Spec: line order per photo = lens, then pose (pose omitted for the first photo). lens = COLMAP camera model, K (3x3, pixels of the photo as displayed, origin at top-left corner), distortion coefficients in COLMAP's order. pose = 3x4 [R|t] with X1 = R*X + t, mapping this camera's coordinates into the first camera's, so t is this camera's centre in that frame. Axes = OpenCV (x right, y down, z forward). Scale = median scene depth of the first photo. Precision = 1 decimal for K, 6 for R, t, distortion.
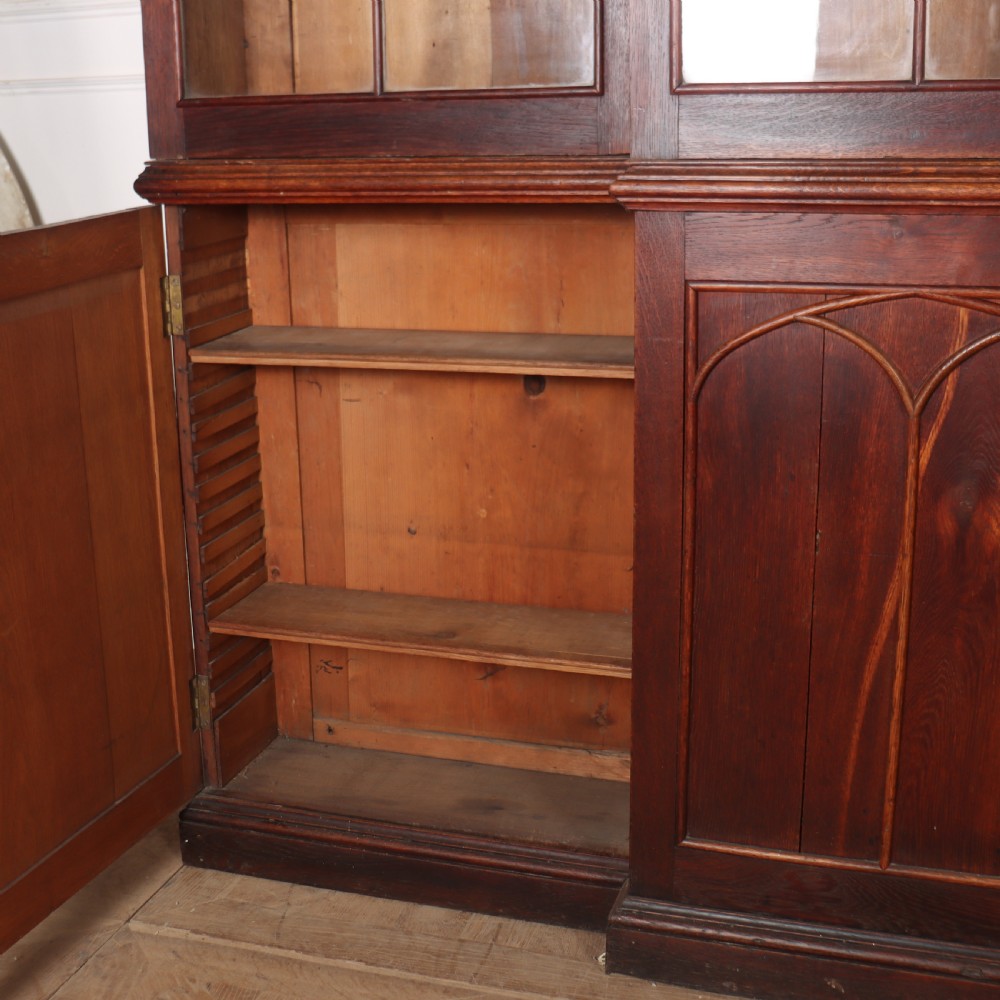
lens RADIAL K [[1604.2, 0, 378.2], [0, 1604.2, 469.3], [0, 0, 1]] dist [-0.102158, 0.000000]
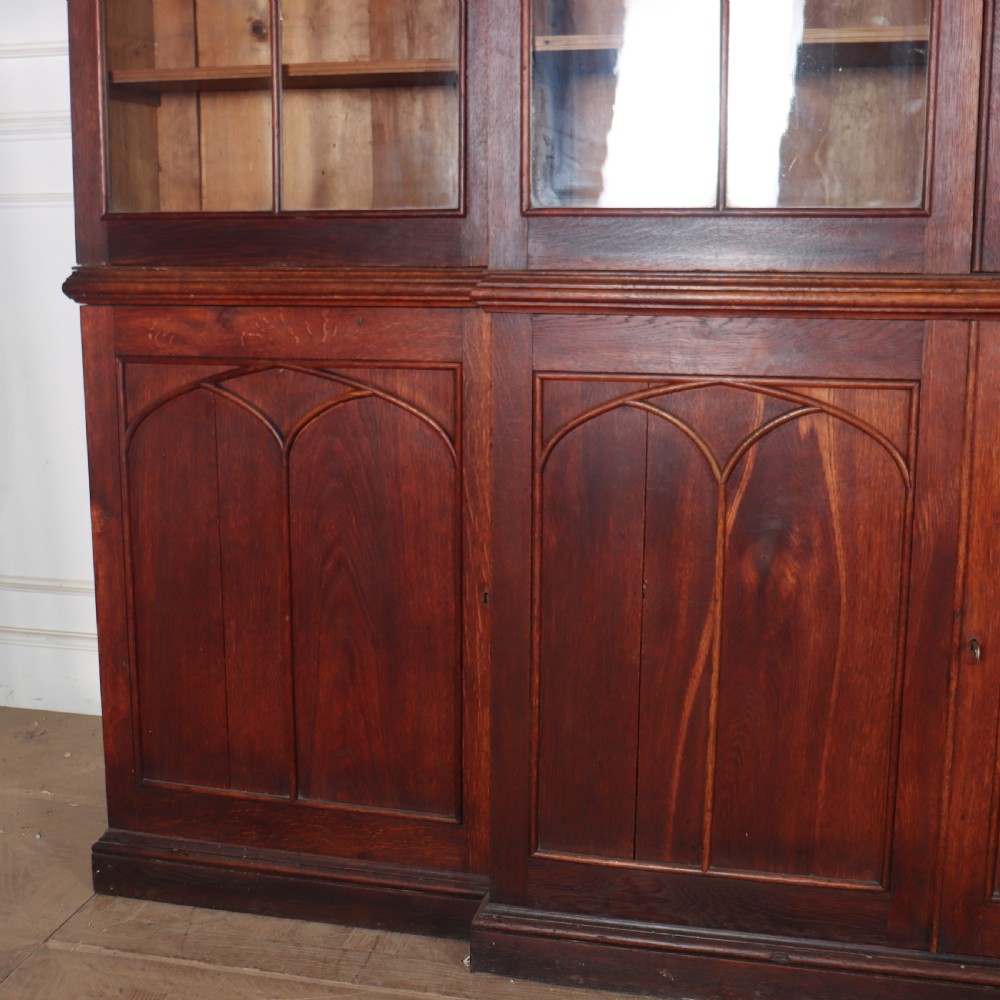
lens RADIAL K [[1561.1, 0, 401.1], [0, 1561.1, 498.5], [0, 0, 1]] dist [-0.090770, 0.000000]
pose [[0.995815, 0.006486, 0.091156, -0.011932], [-0.001432, 0.998463, -0.055398, 0.040605], [-0.091376, 0.055035, 0.994295, -0.144120]]
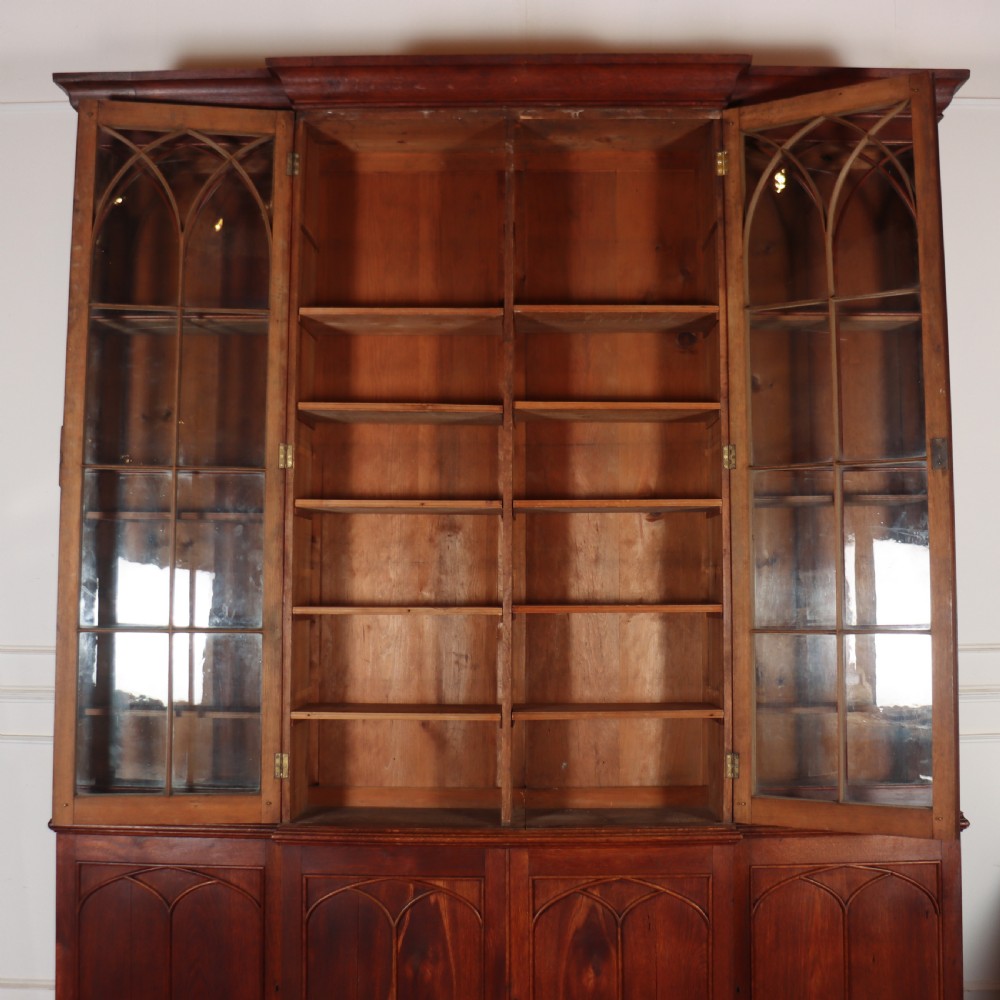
lens RADIAL K [[1357.5, 0, 532.7], [0, 1357.5, 469.5], [0, 0, 1]] dist [-0.141310, 0.000000]
pose [[0.935647, 0.069393, 0.346049, -0.217756], [0.052473, 0.942233, -0.330821, -0.007566], [-0.349016, 0.327690, 0.877956, -1.074780]]
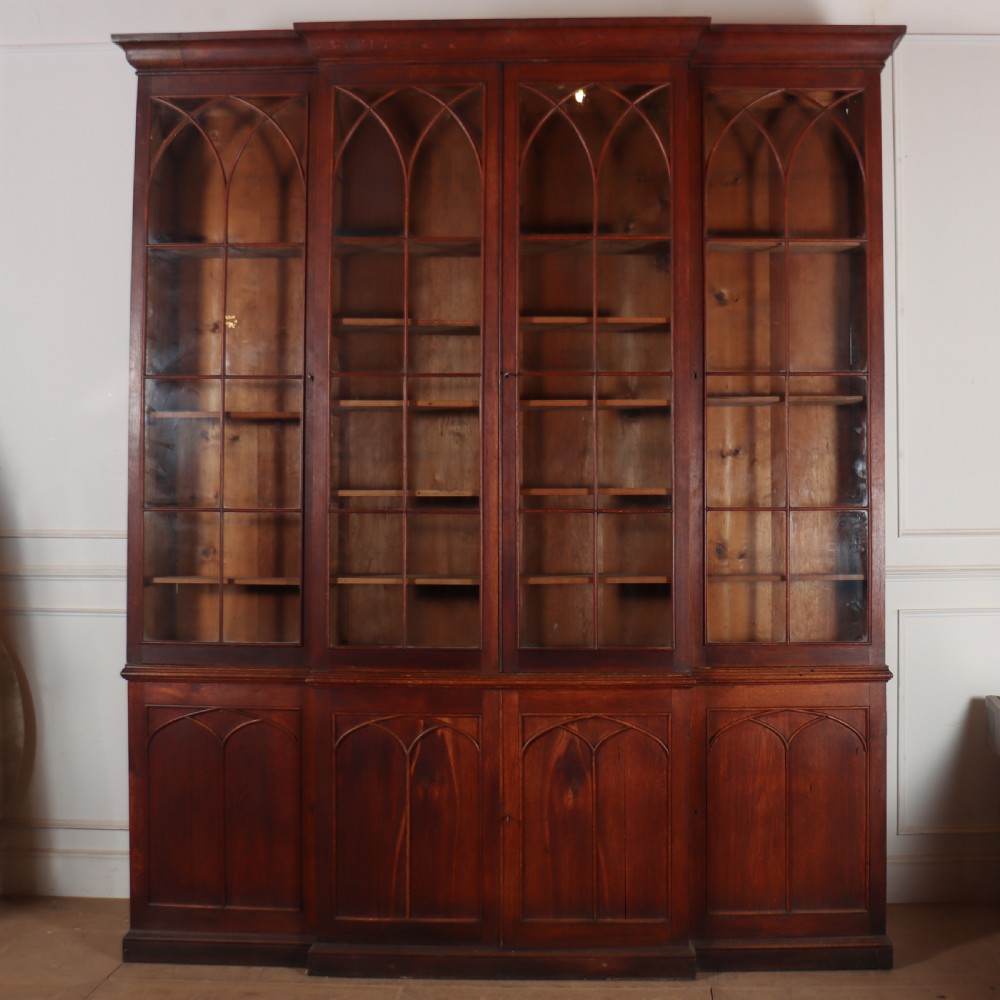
lens RADIAL K [[1473.0, 0, 595.1], [0, 1473.0, 476.6], [0, 0, 1]] dist [-0.150340, 0.000000]
pose [[0.940280, 0.041628, 0.337848, -0.268222], [0.048736, 0.965807, -0.254639, 0.166235], [-0.336896, 0.255897, 0.906100, -1.654317]]
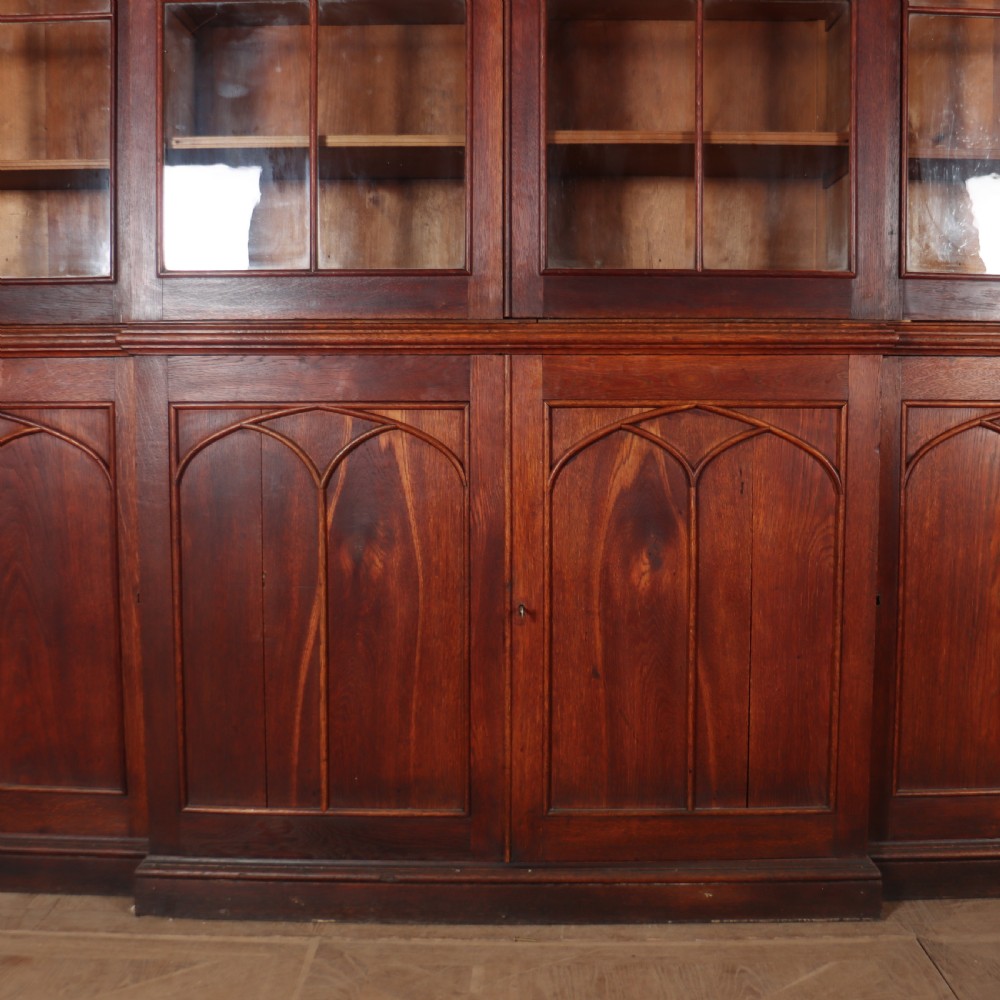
lens RADIAL K [[1400.7, 0, 524.7], [0, 1400.7, 524.0], [0, 0, 1]] dist [-0.139107, 0.000000]
pose [[0.937341, -0.000261, 0.348413, 0.052621], [0.050214, 0.989661, -0.134351, 0.175621], [-0.344775, 0.143428, 0.927663, -0.276858]]
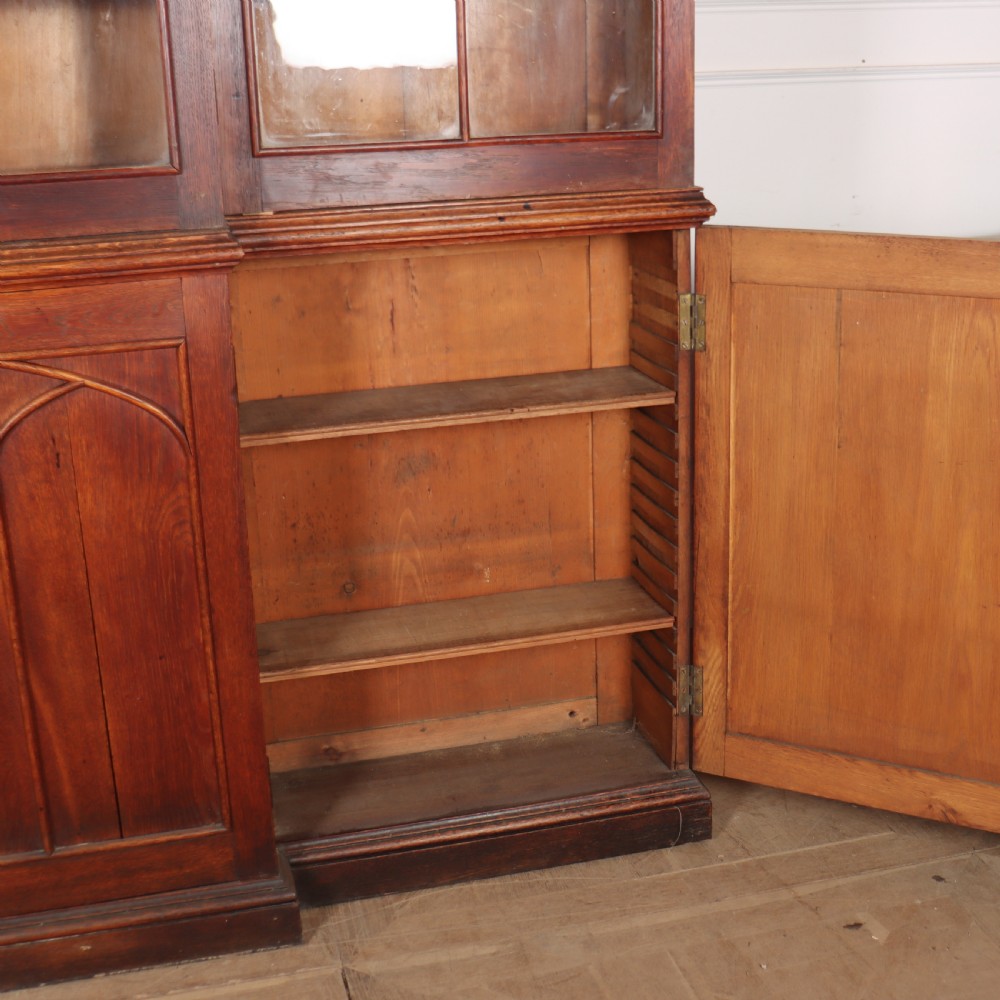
lens RADIAL K [[1604.2, 0, 557.1], [0, 1604.2, 554.1], [0, 0, 1]] dist [-0.102158, 0.000000]
pose [[0.798833, -0.175999, 0.575231, 0.306769], [0.132419, 0.984235, 0.117245, -0.032575], [-0.586798, -0.017487, 0.809545, -0.268980]]
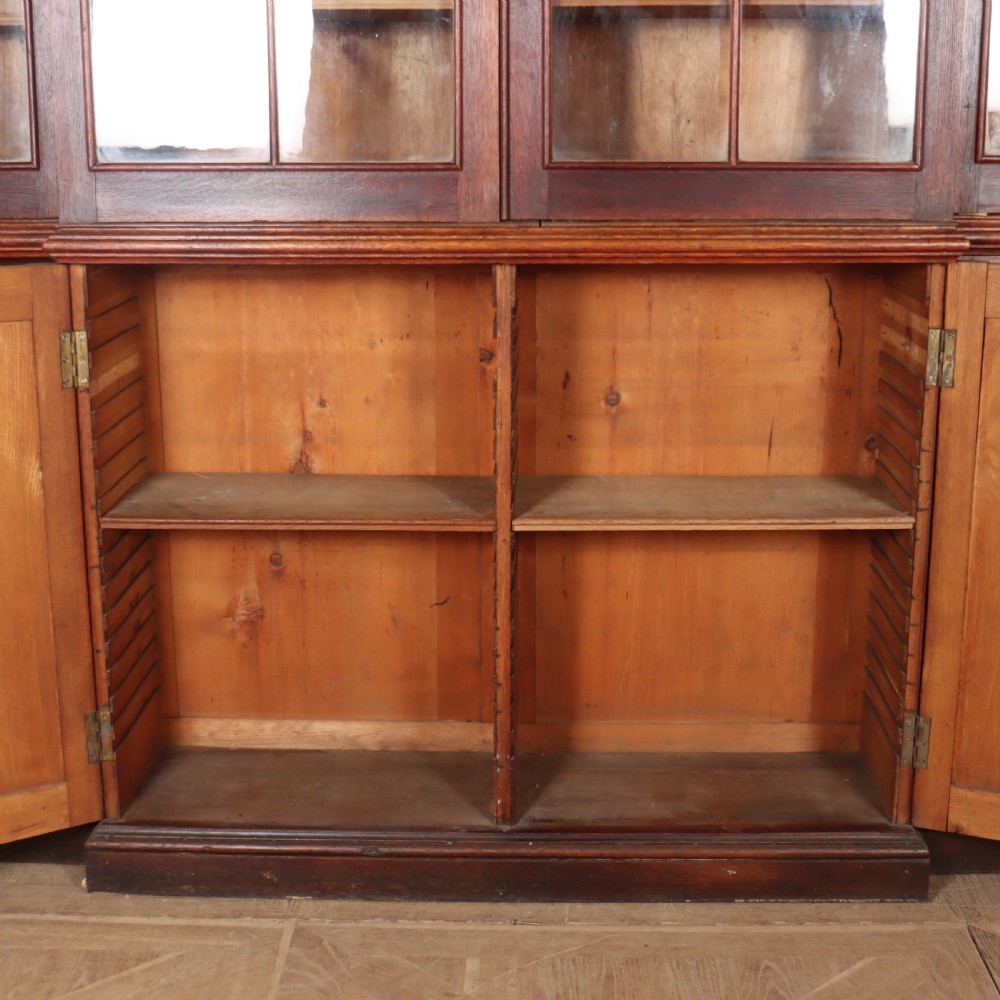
lens RADIAL K [[1698.0, 0, 494.4], [0, 1698.0, 528.7], [0, 0, 1]] dist [-0.092723, 0.000000]
pose [[0.944114, -0.051670, 0.325544, 0.036954], [0.049314, 0.998663, 0.015490, 0.040190], [-0.325909, 0.001429, 0.945400, -0.346224]]
